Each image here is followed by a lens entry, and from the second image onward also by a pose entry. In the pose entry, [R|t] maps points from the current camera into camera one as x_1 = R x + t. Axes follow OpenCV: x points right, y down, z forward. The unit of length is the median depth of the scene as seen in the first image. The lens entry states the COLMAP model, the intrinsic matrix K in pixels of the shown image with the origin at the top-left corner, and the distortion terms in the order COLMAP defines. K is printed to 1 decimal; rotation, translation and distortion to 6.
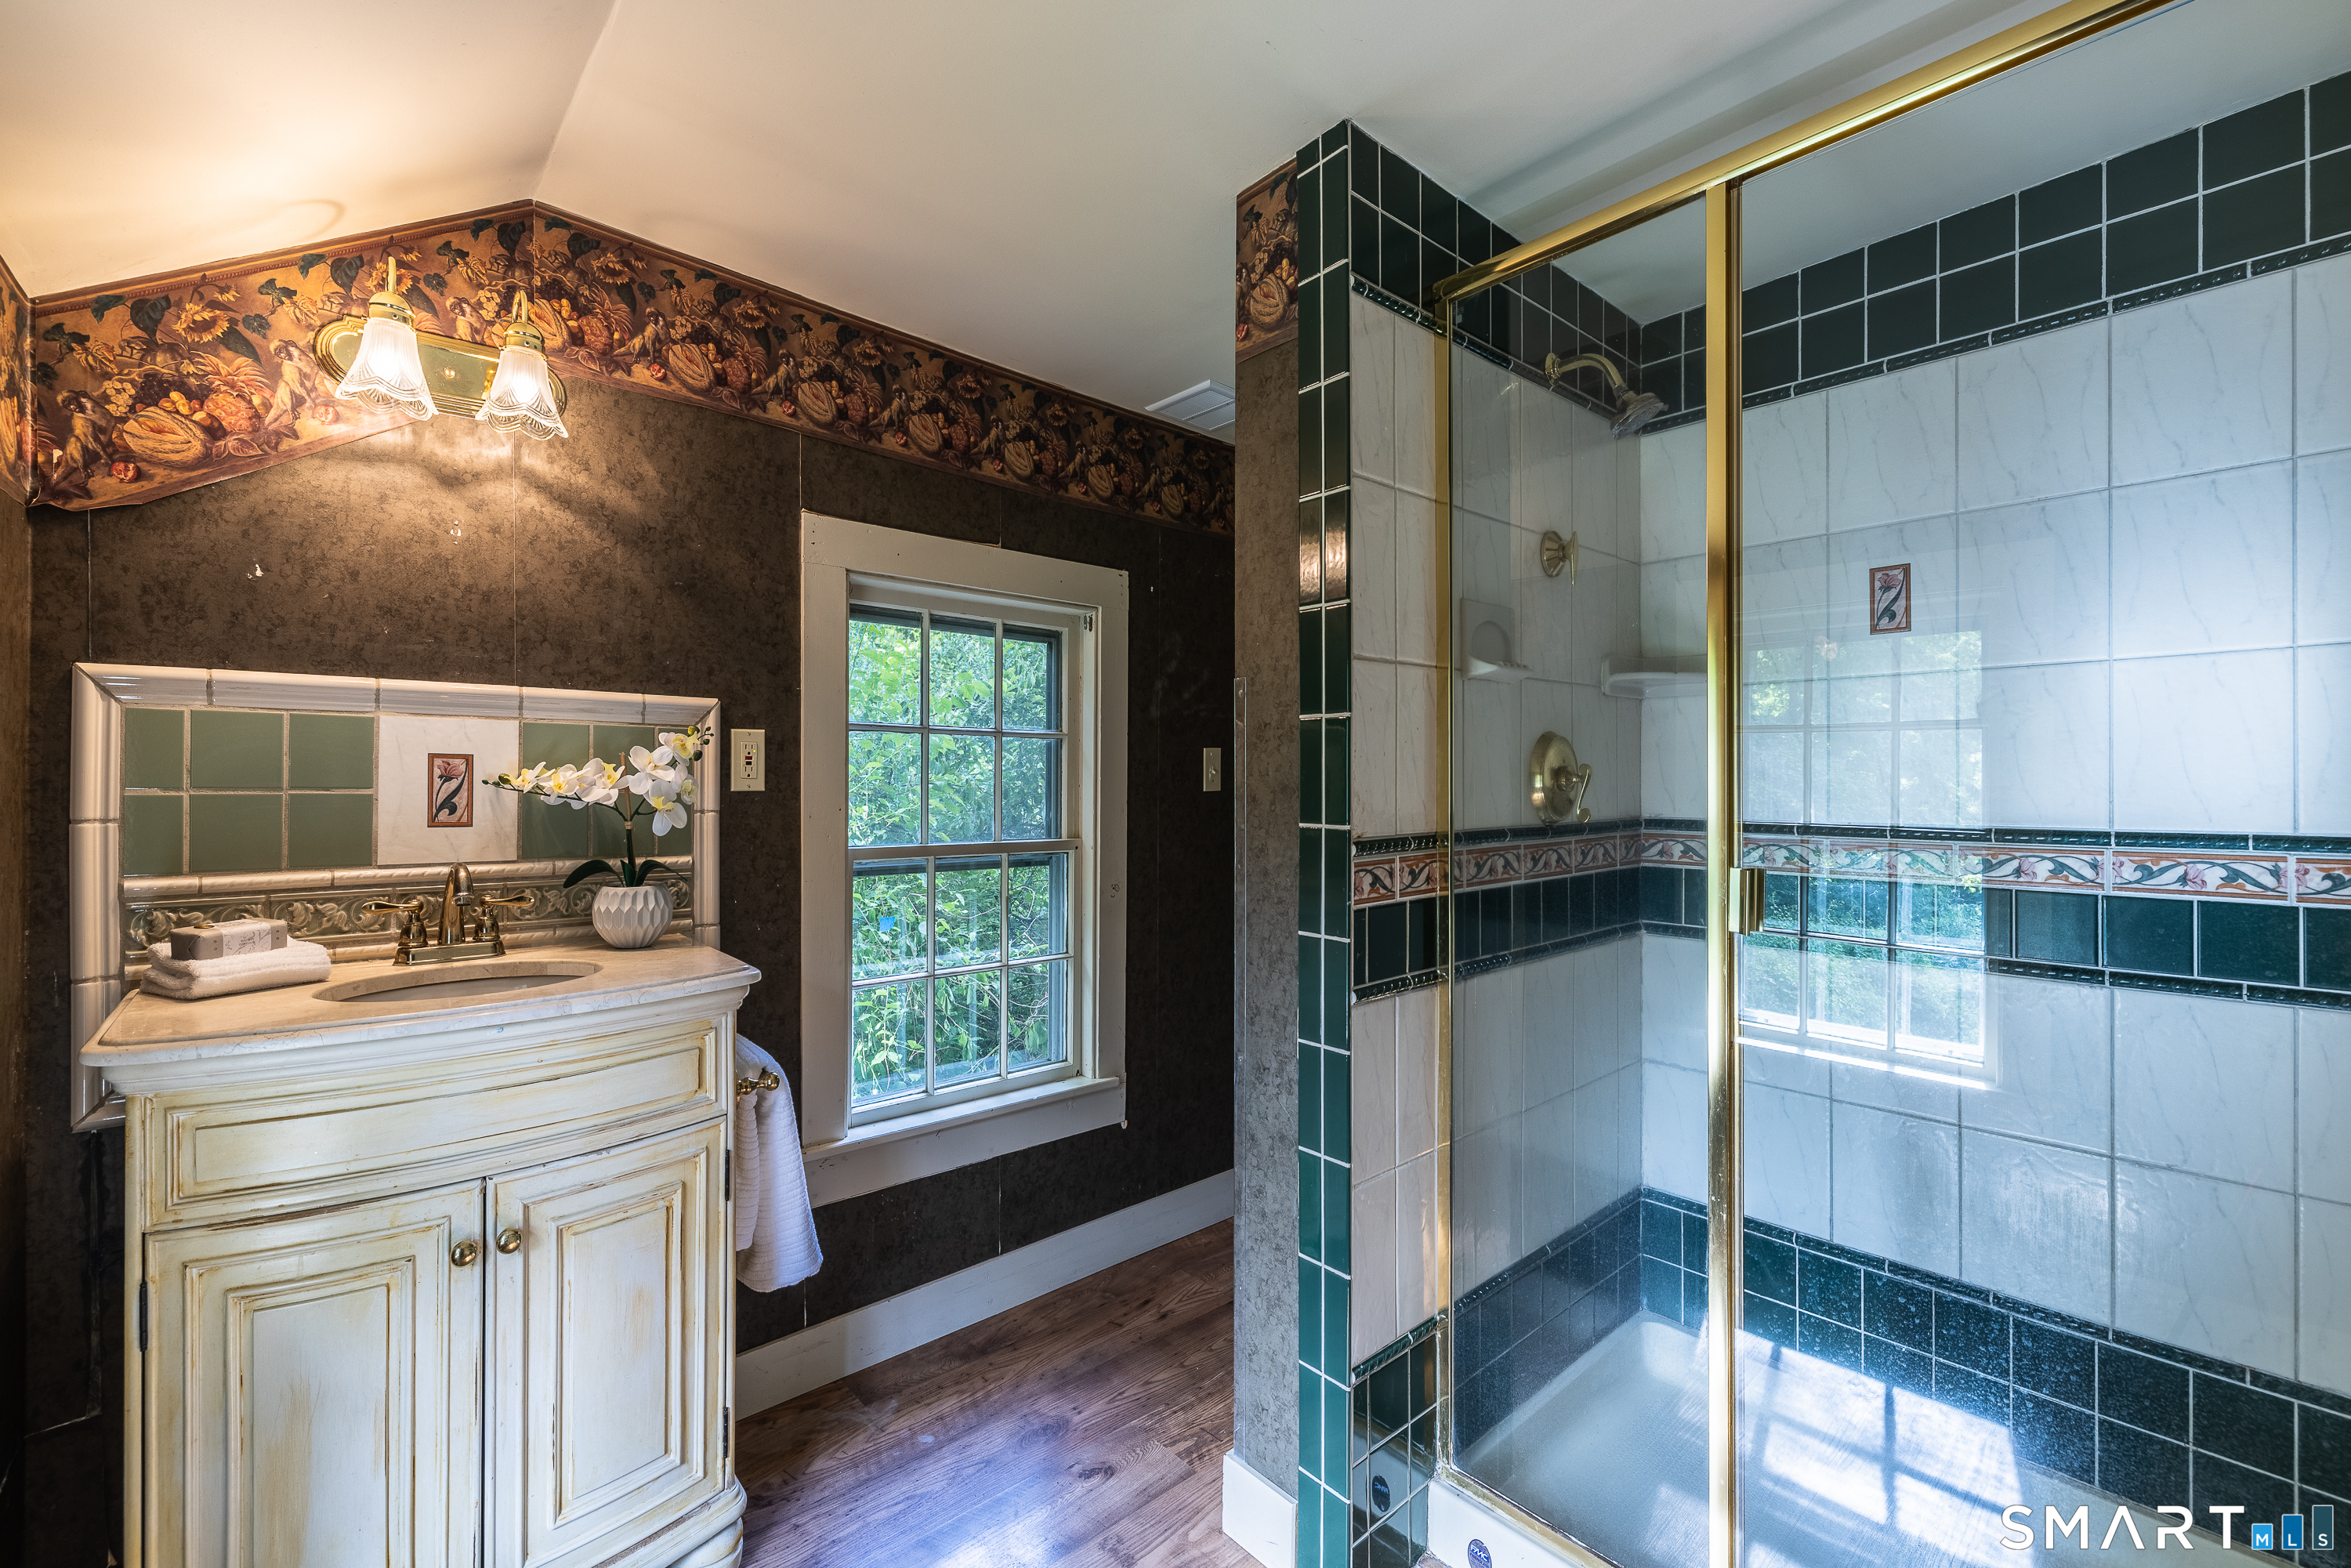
lens RADIAL K [[983.3, 0, 1174.4], [0, 983.3, 780.2], [0, 0, 1]] dist [0.001639, -0.000412]
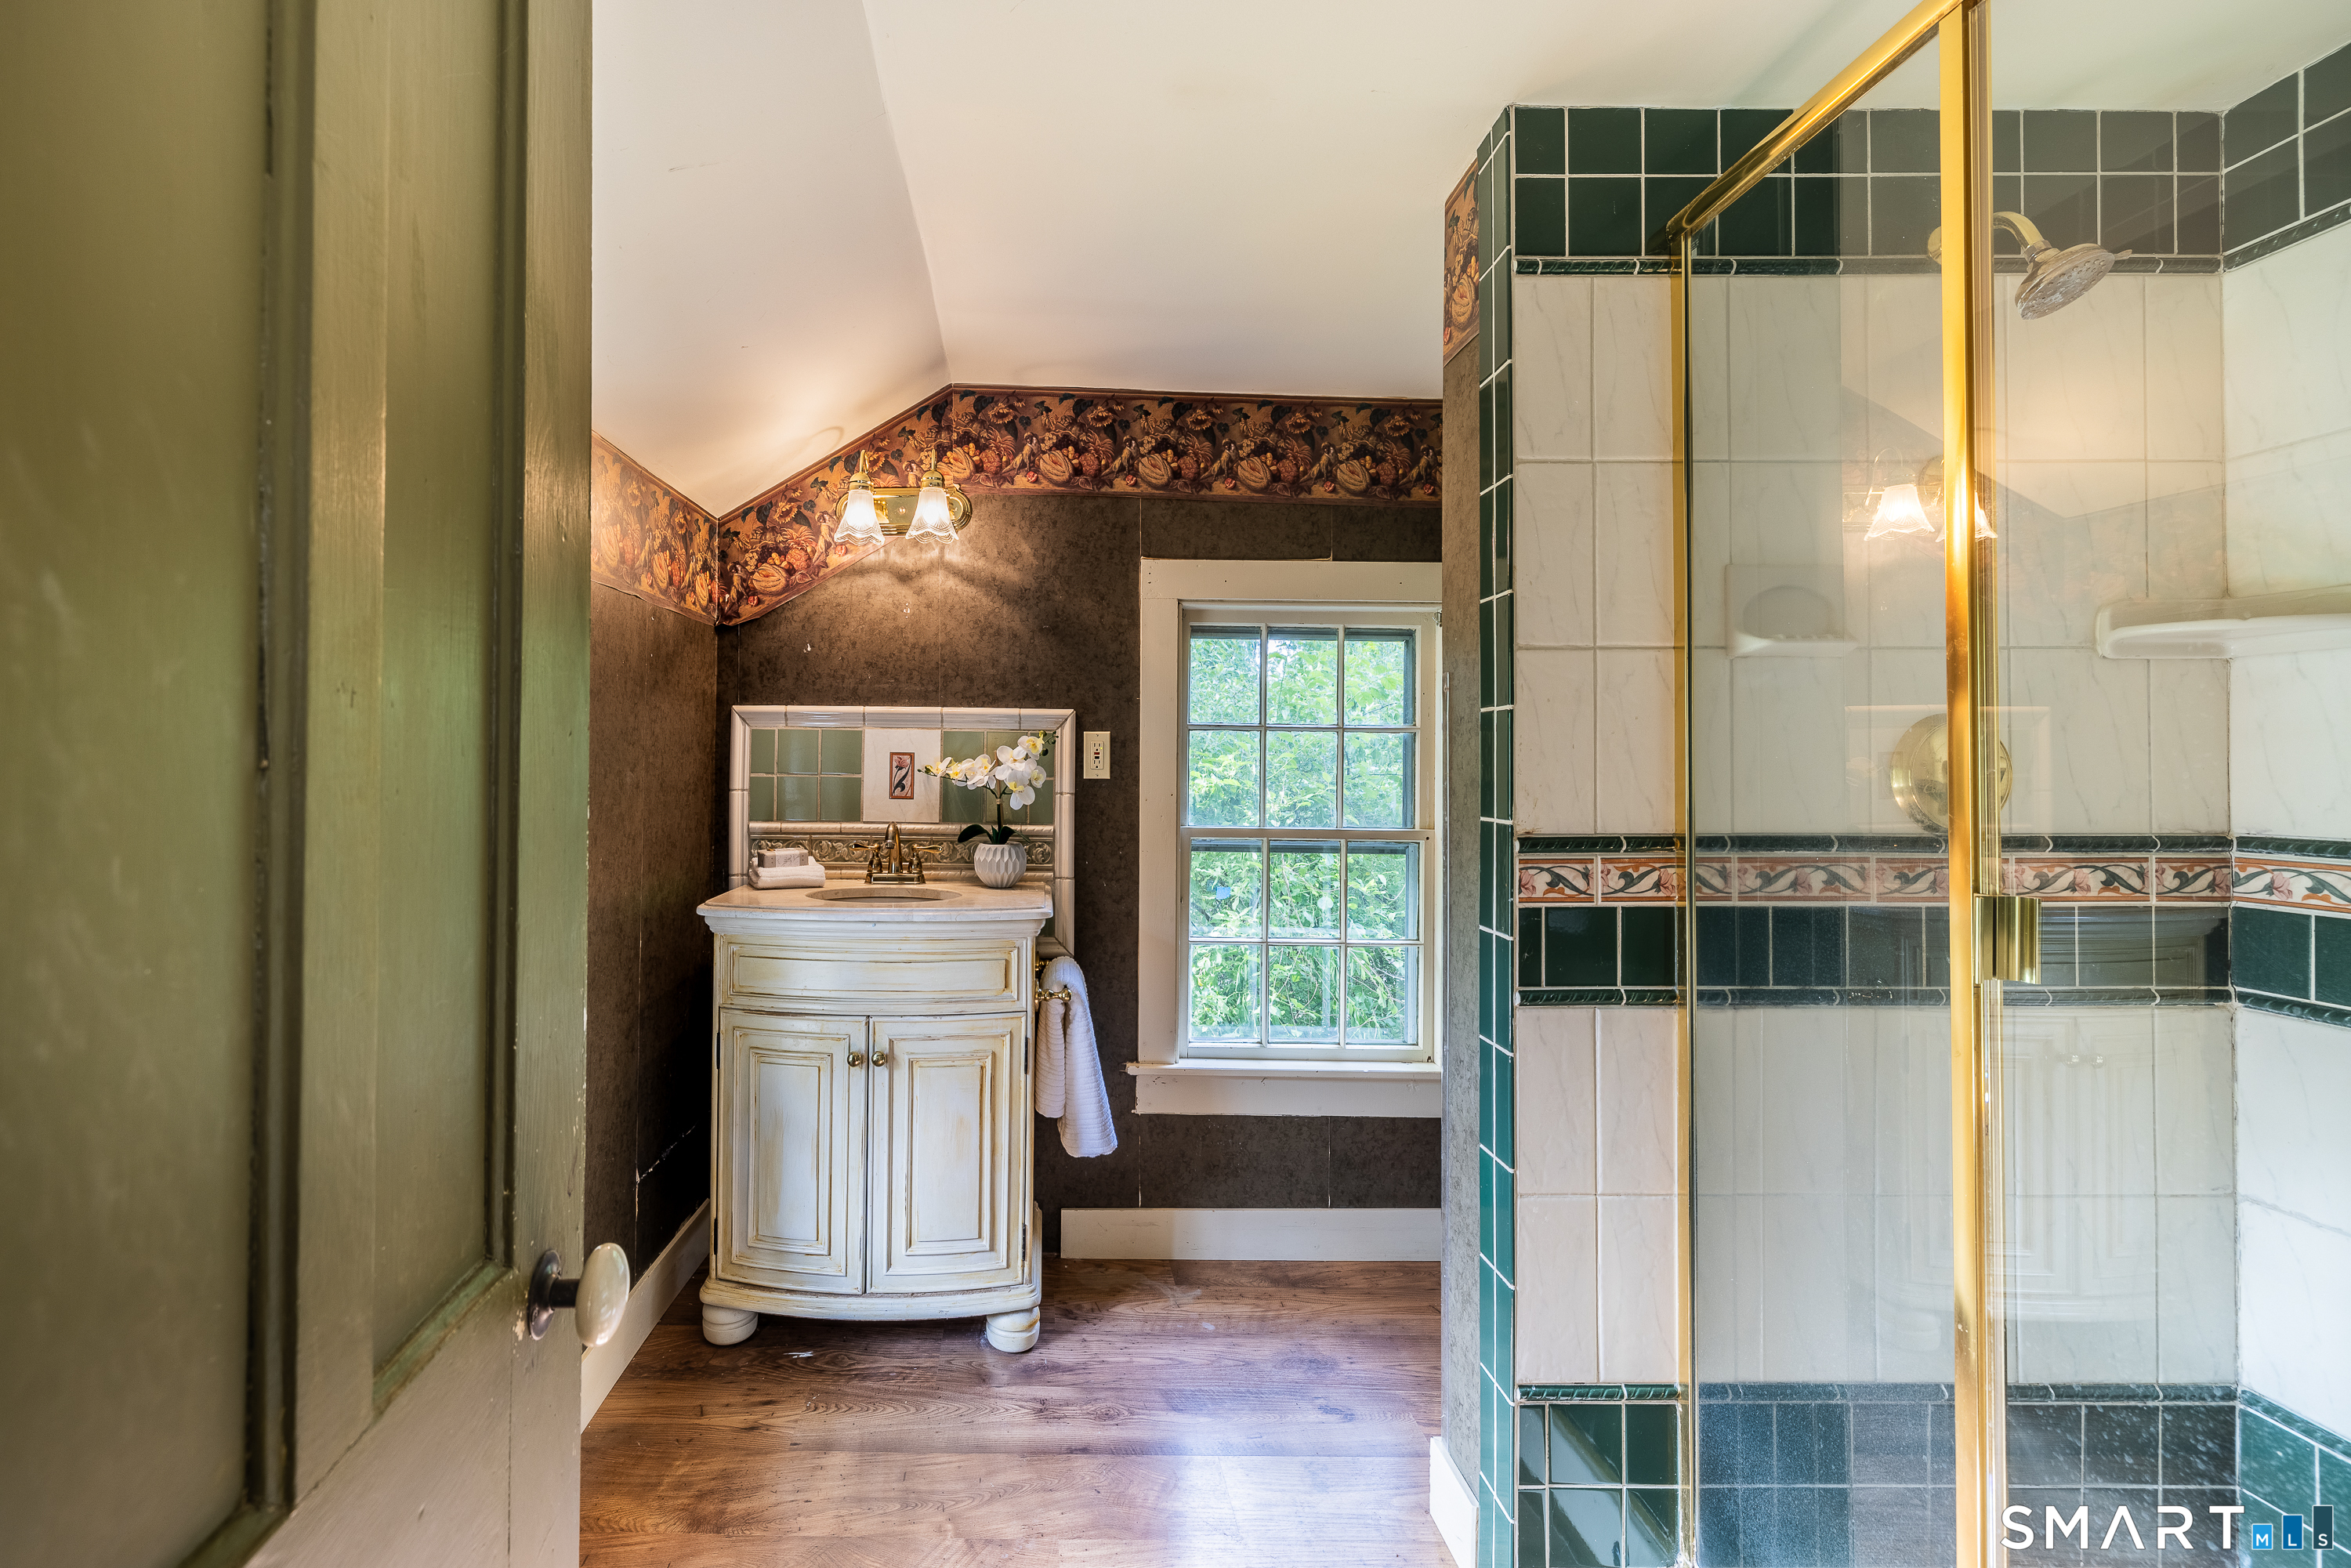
lens RADIAL K [[1063.0, 0, 1218.9], [0, 1063.0, 753.4], [0, 0, 1]] dist [-0.001368, -0.000094]
pose [[0.781871, -0.004071, -0.623427, 0.602804], [-0.006717, 0.999866, -0.014953, -0.002698], [0.623404, 0.015879, 0.781739, -0.005642]]
